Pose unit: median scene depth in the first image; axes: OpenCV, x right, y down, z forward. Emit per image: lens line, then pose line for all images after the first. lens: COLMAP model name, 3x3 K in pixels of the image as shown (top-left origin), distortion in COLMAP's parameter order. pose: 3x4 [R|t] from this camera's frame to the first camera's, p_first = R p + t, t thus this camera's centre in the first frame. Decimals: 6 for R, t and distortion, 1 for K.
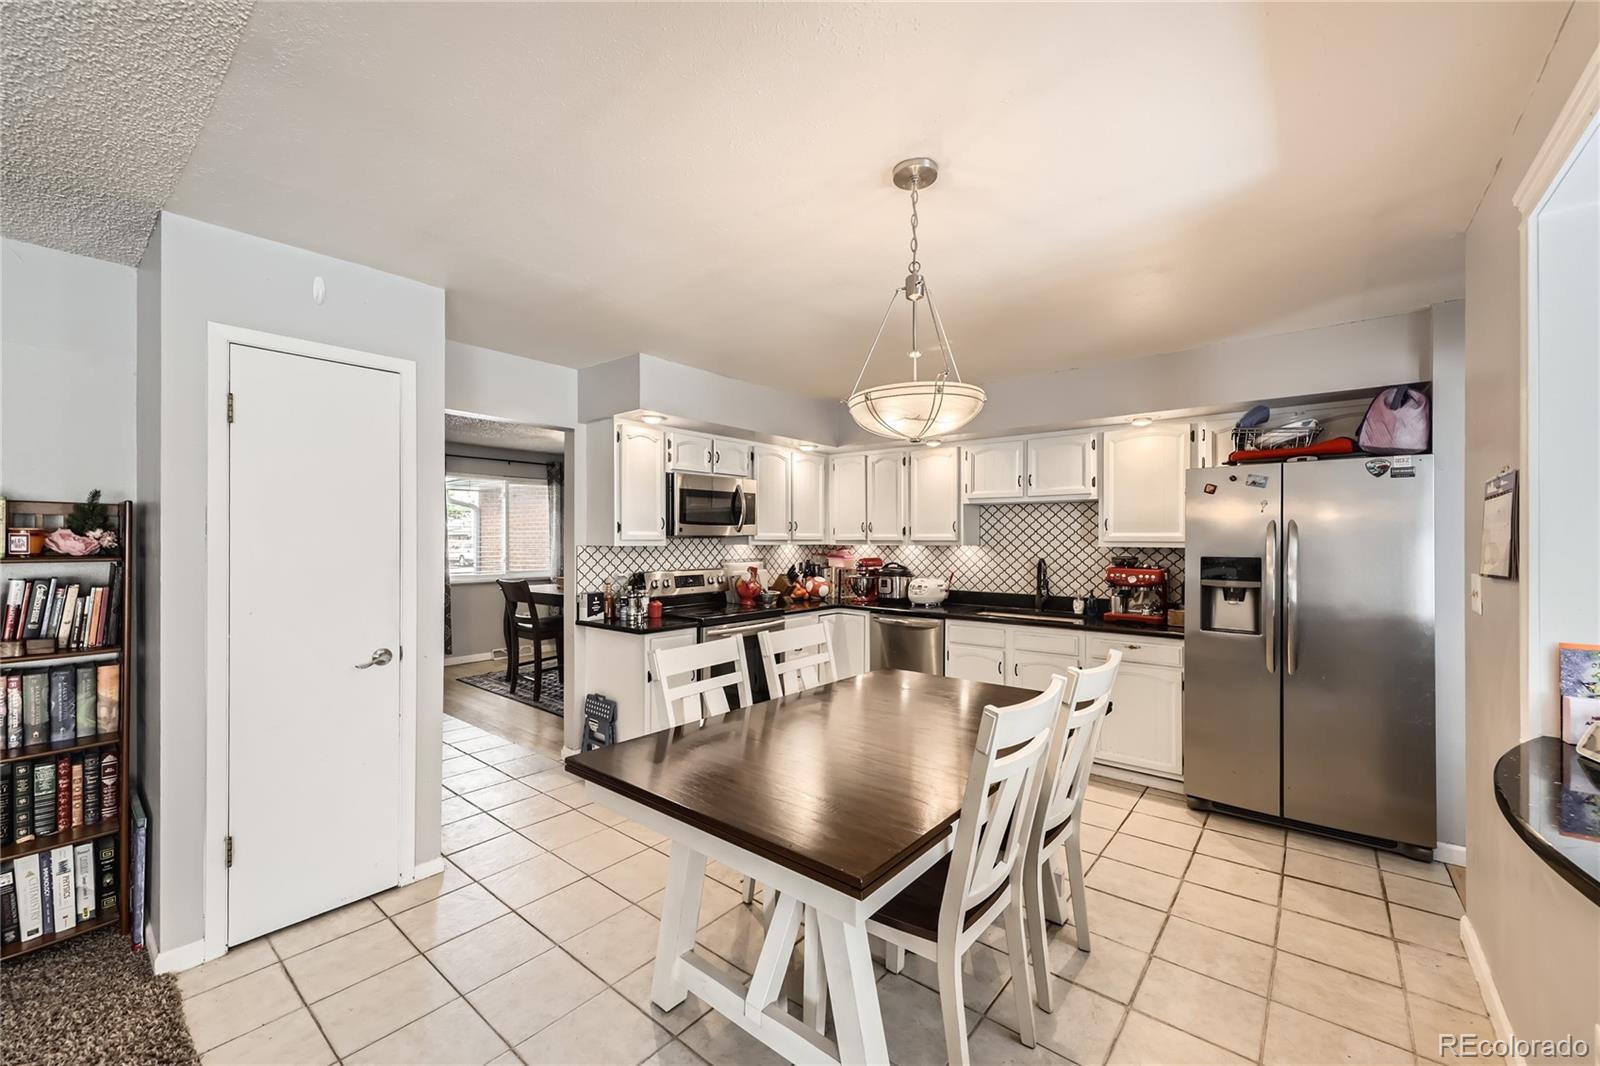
lens RADIAL K [[637.0, 0, 801.4], [0, 637.0, 536.8], [0, 0, 1]] dist [-0.012740, -0.000102]
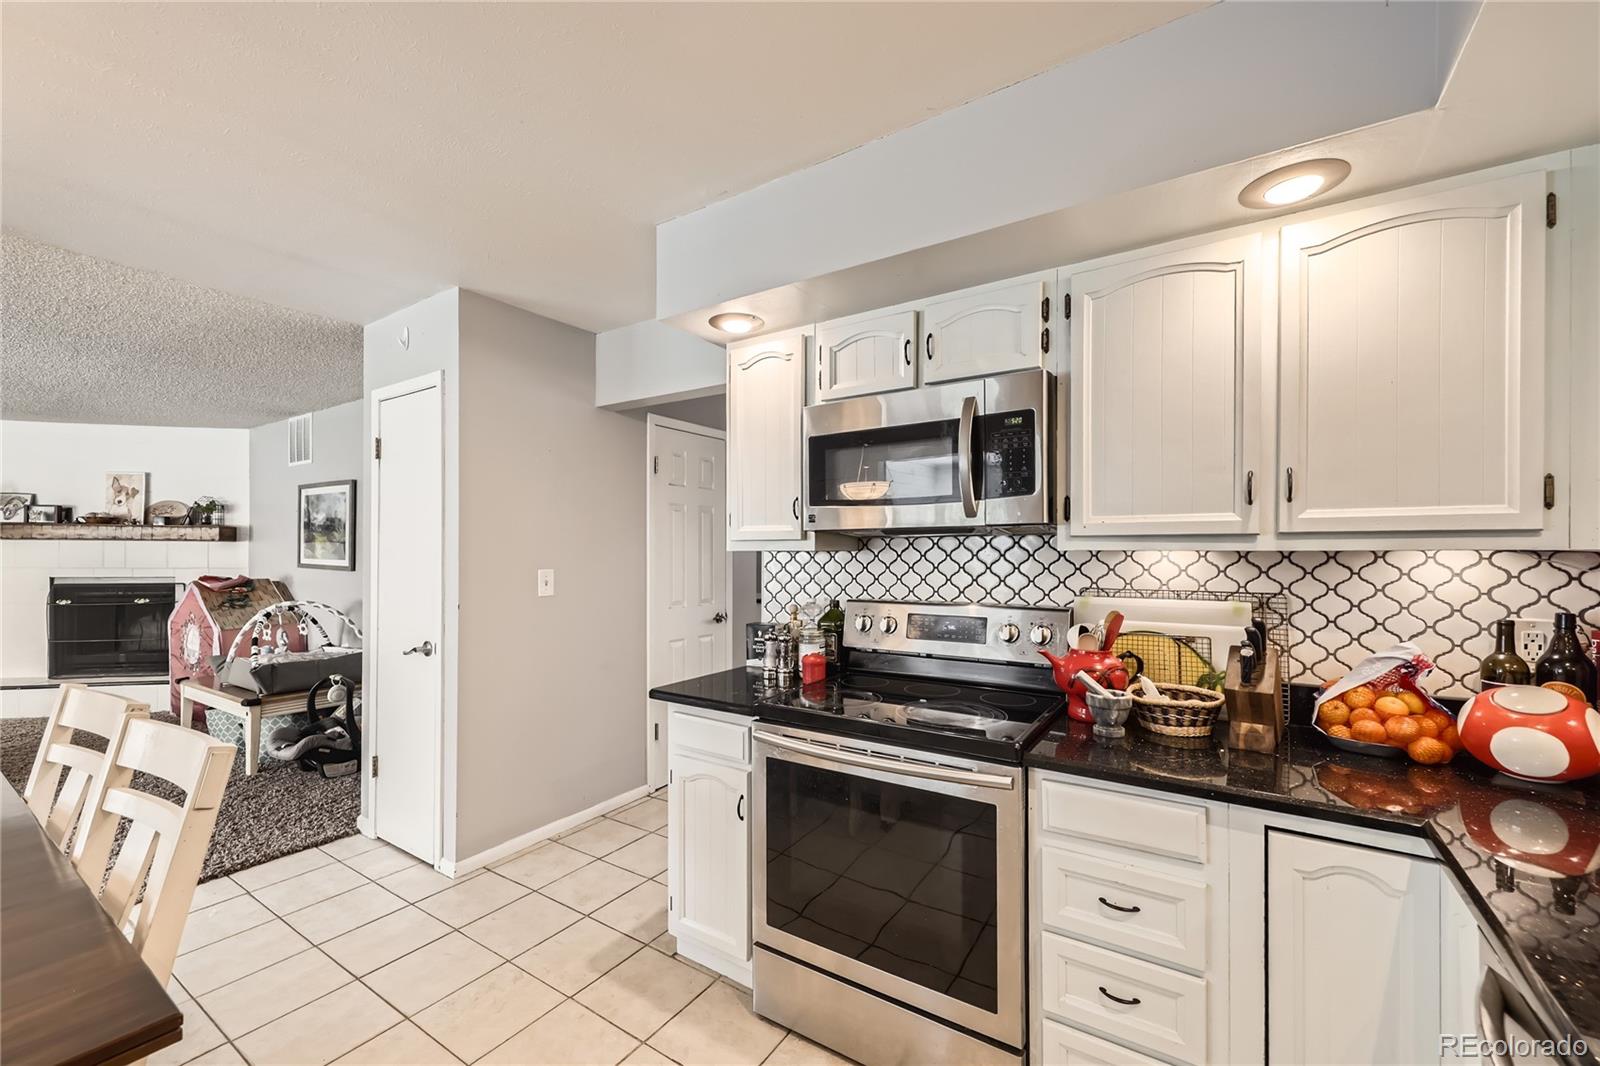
lens RADIAL K [[637.0, 0, 804.6], [0, 637.0, 548.2], [0, 0, 1]] dist [-0.012740, -0.000102]
pose [[0.110625, -0.007783, -0.993832, 0.286393], [0.003323, 0.999967, -0.007461, 0.014735], [0.993857, -0.002477, 0.110647, 0.868709]]
